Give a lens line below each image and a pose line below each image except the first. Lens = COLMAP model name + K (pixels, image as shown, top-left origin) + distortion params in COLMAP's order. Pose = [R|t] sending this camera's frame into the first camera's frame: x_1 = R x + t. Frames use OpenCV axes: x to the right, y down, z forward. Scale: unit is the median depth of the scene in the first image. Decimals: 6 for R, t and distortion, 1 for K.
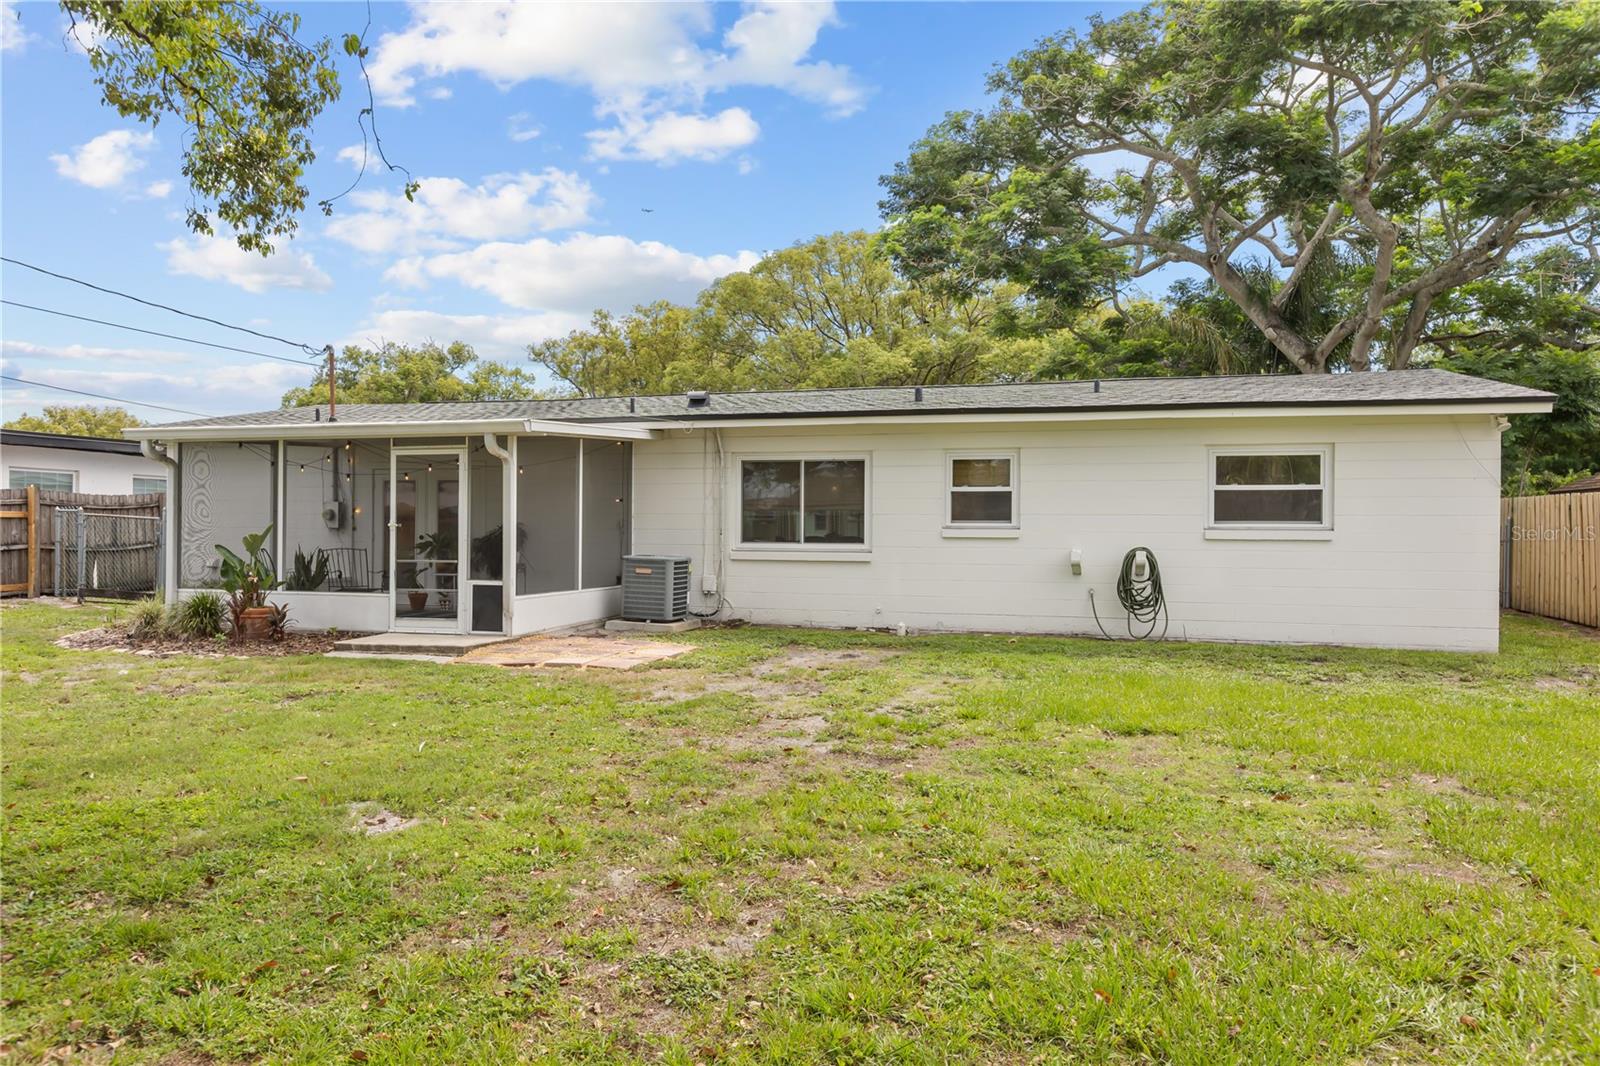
lens RADIAL K [[1053.3, 0, 800.6], [0, 1053.3, 521.9], [0, 0, 1]] dist [-0.003000, -0.000018]
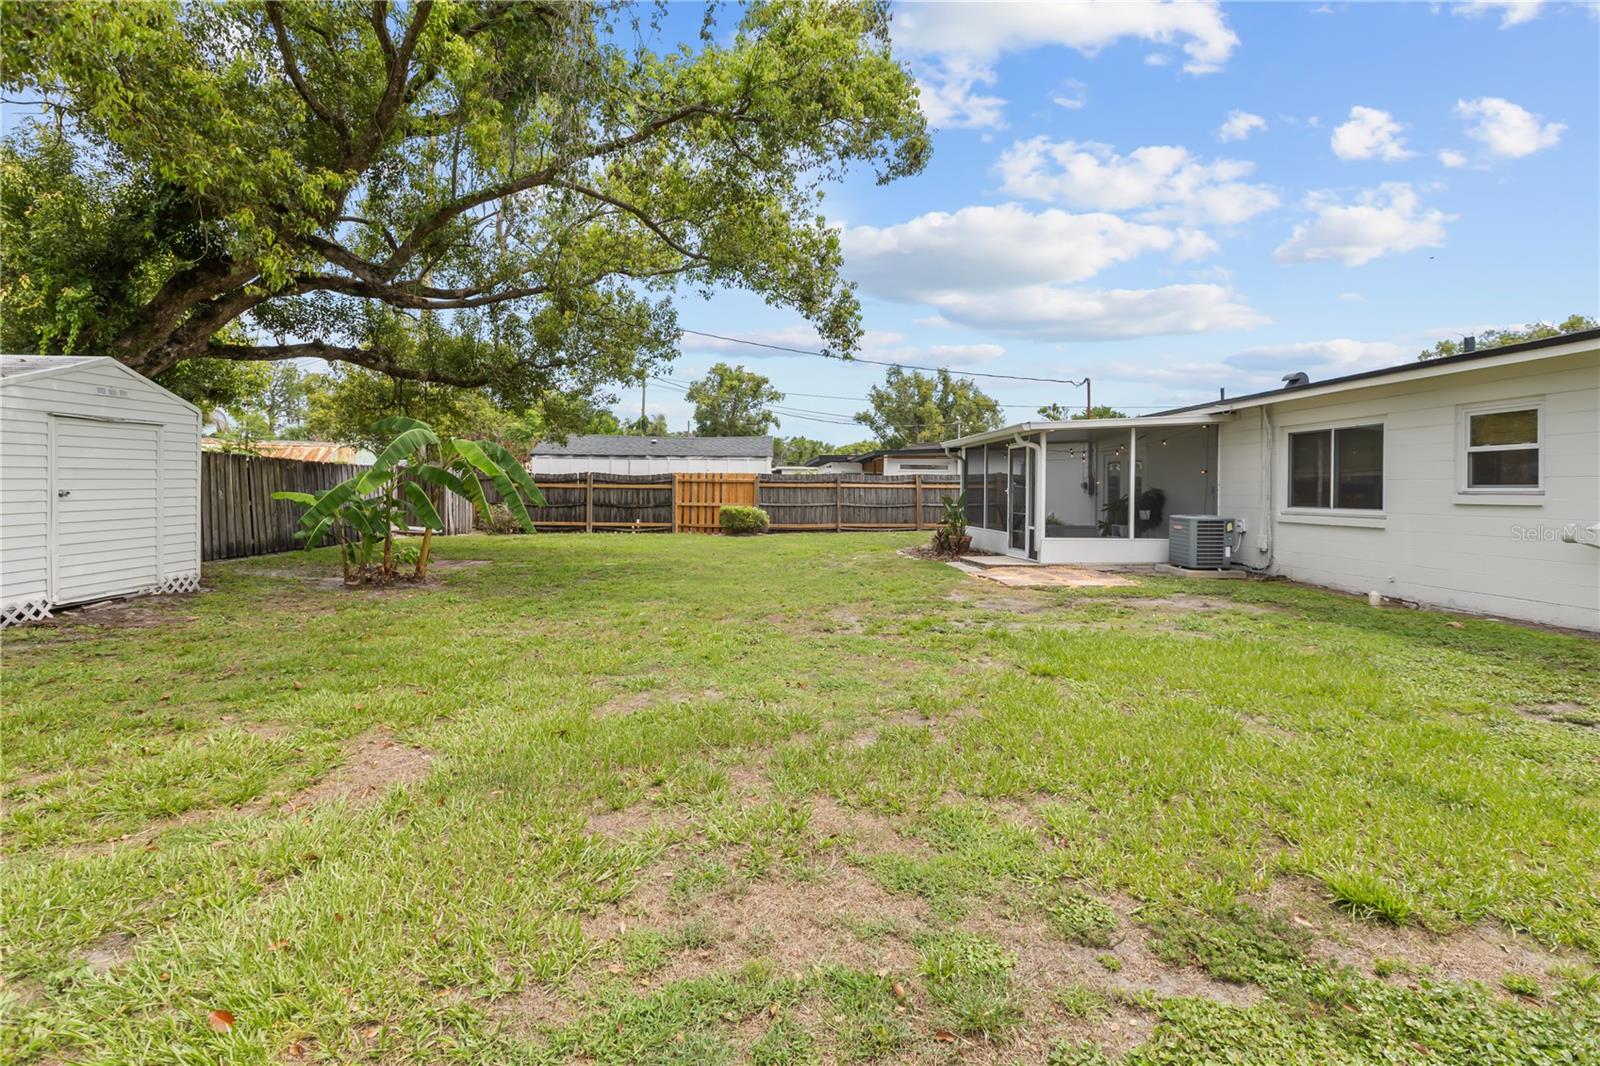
lens RADIAL K [[743.9, 0, 799.6], [0, 743.9, 492.6], [0, 0, 1]] dist [-0.000167, -0.000216]
pose [[0.323691, -0.000825, -0.946162, 0.533093], [-0.000713, 0.999999, -0.001116, 0.005657], [0.946162, 0.001036, 0.323690, 0.264664]]
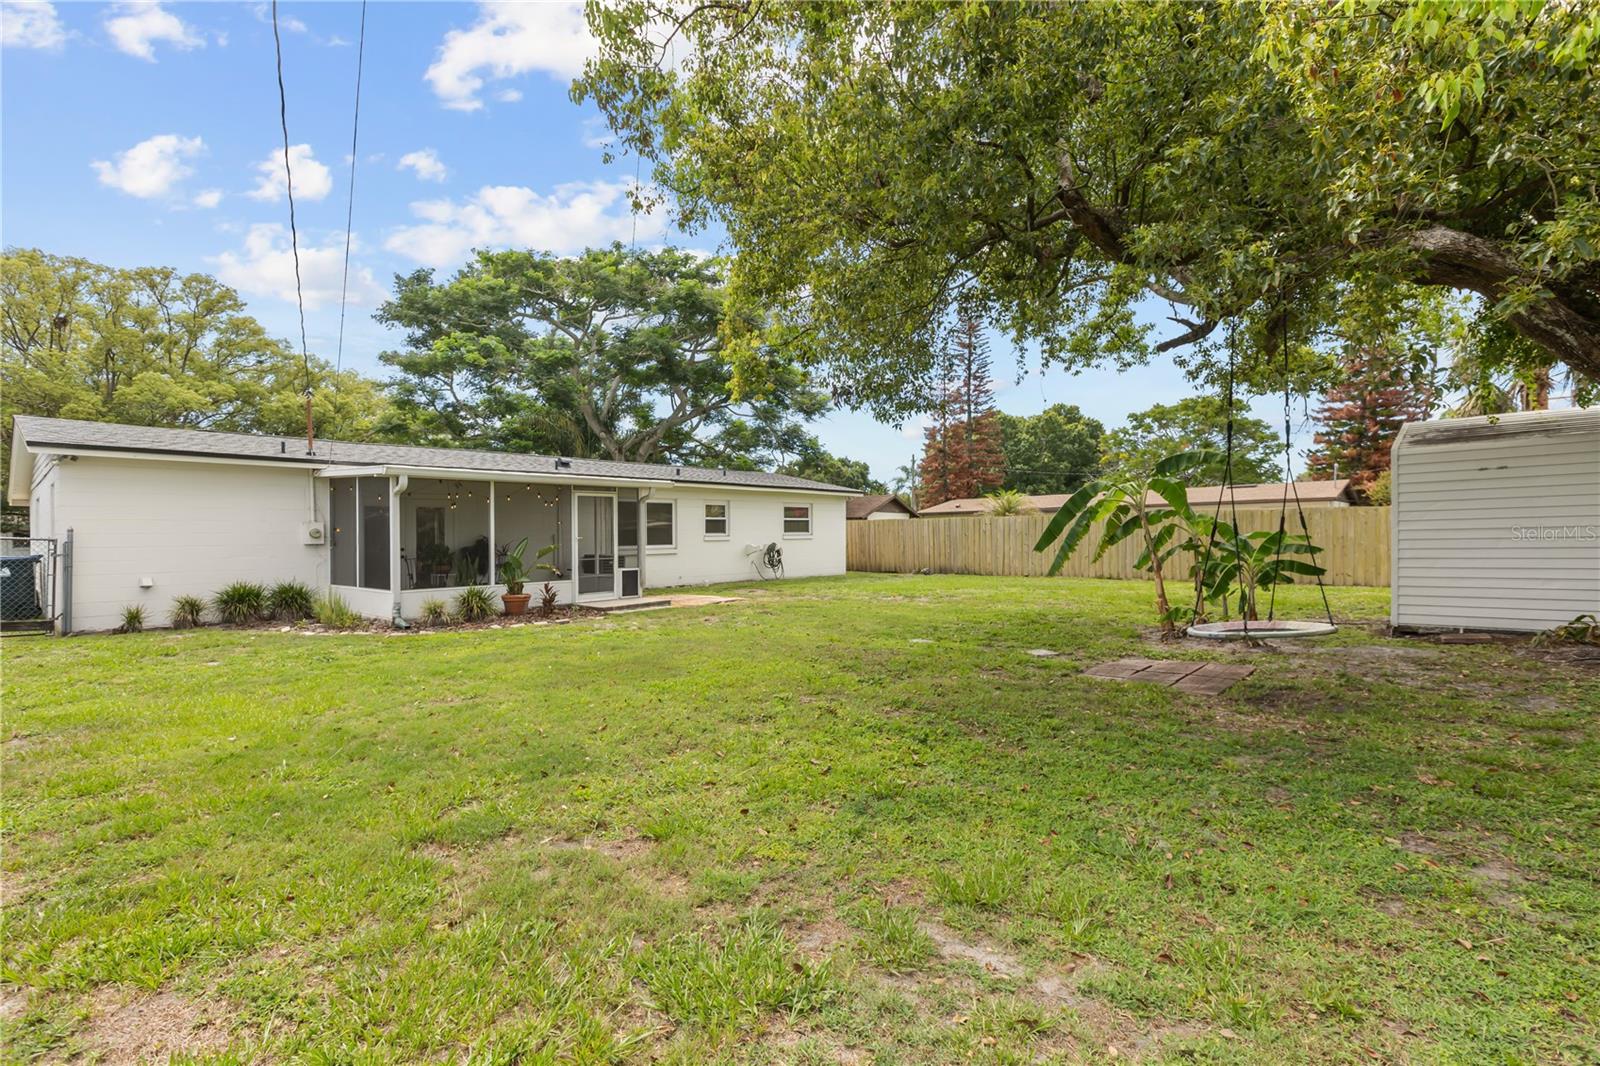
lens RADIAL K [[731.2, 0, 800.0], [0, 731.2, 533.0], [0, 0, 1]] dist [0.002484, 0.000286]
pose [[0.439085, -0.008574, 0.898404, -1.096604], [0.012446, 0.999917, 0.003460, -0.003591], [-0.898359, 0.009662, 0.439155, 0.157269]]
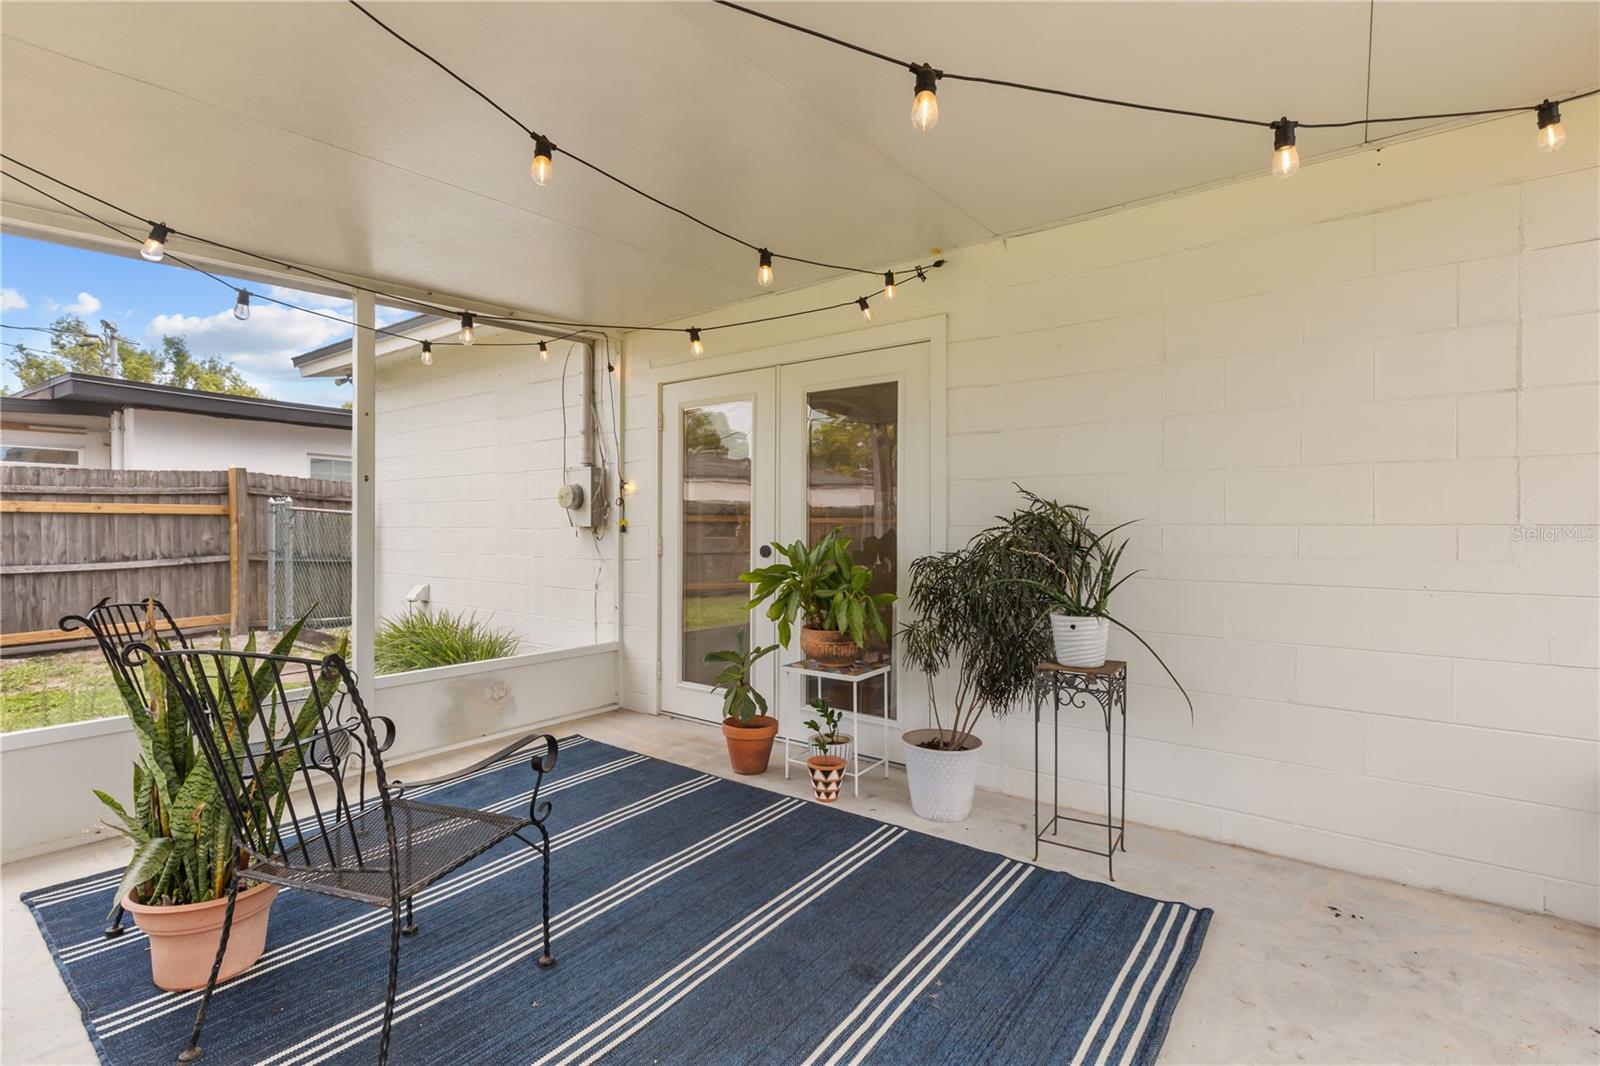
lens RADIAL K [[731.2, 0, 800.0], [0, 731.2, 533.0], [0, 0, 1]] dist [0.002484, 0.000286]
pose [[0.933852, -0.000781, -0.357658, -0.287790], [0.003420, 0.999971, 0.006747, 0.007156], [0.357643, -0.007524, 0.933828, 0.854060]]
